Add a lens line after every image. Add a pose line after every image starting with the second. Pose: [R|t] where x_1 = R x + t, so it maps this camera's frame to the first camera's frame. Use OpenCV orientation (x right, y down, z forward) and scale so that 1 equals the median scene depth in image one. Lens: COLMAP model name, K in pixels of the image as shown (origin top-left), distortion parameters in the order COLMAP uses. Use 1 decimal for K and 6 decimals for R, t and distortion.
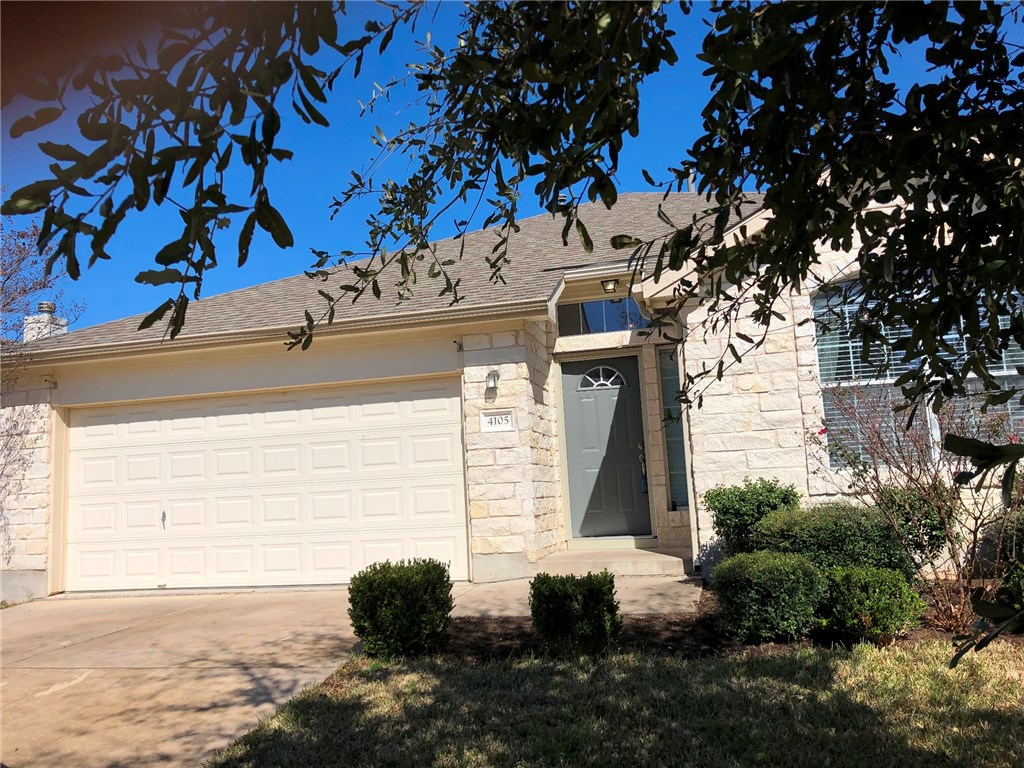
lens RADIAL K [[824.4, 0, 513.9], [0, 824.4, 373.7], [0, 0, 1]] dist [0.042179, -0.018879]
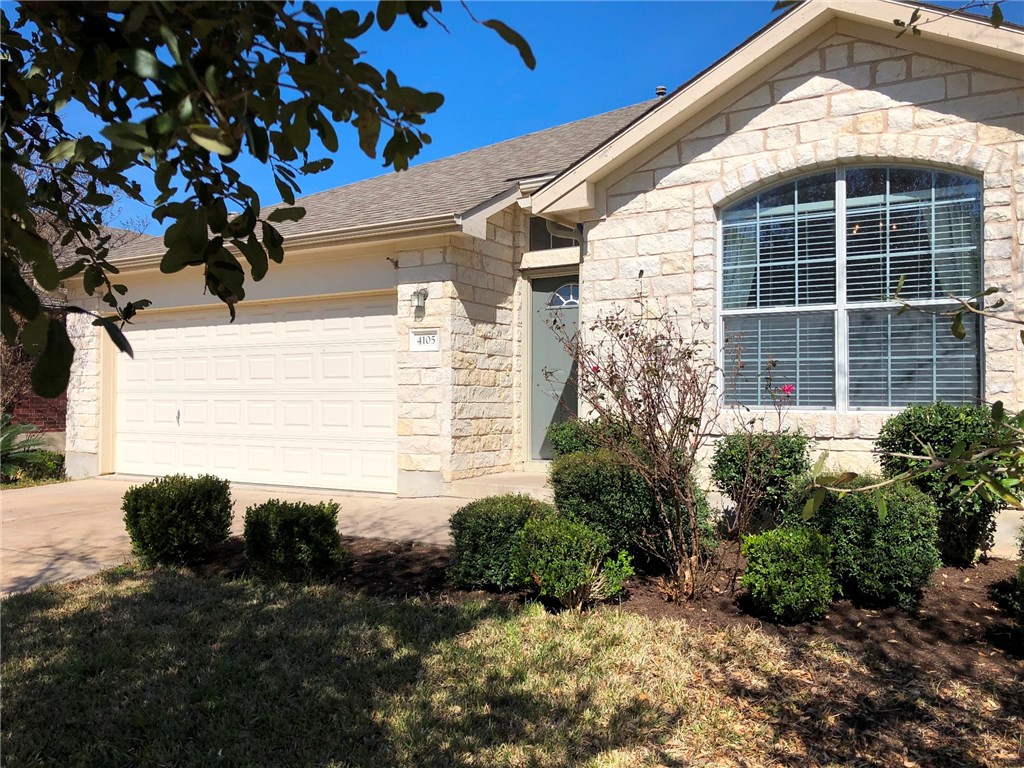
lens RADIAL K [[824.4, 0, 513.3], [0, 824.4, 388.7], [0, 0, 1]] dist [0.042179, -0.018879]
pose [[0.956537, 0.046153, -0.287936, 0.360074], [-0.006035, 0.990318, 0.138688, -0.022466], [0.291549, -0.130922, 0.947554, 0.081581]]
